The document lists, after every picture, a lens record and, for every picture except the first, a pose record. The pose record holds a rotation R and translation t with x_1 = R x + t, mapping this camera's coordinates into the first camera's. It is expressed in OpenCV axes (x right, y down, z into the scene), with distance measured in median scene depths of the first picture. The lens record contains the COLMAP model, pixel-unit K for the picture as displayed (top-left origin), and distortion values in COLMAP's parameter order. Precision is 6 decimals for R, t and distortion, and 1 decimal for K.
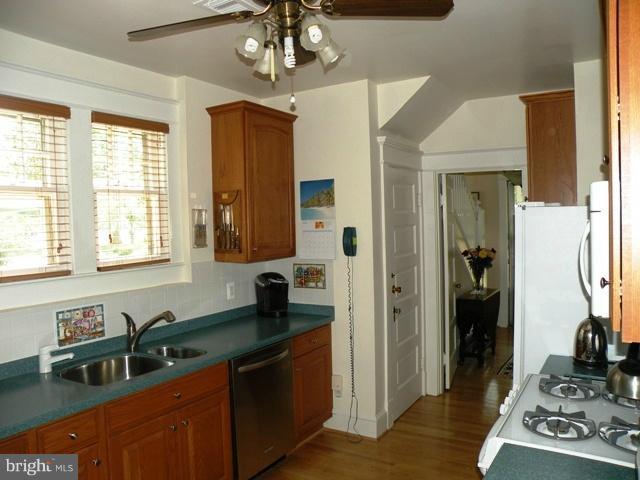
lens RADIAL K [[517.8, 0, 322.0], [0, 517.8, 238.2], [0, 0, 1]] dist [-0.122682, 0.083162]
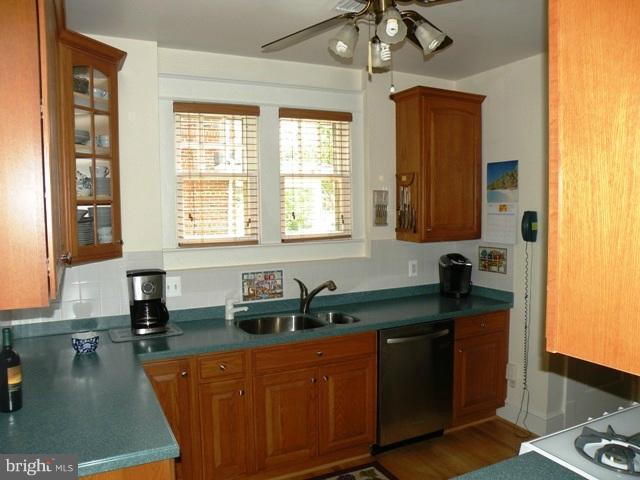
lens RADIAL K [[517.8, 0, 323.4], [0, 517.8, 236.6], [0, 0, 1]] dist [-0.122682, 0.083162]
pose [[0.851752, 0.050244, -0.521530, 0.237915], [-0.030071, 0.998438, 0.047077, -0.007796], [0.523081, -0.024415, 0.851933, 0.011722]]
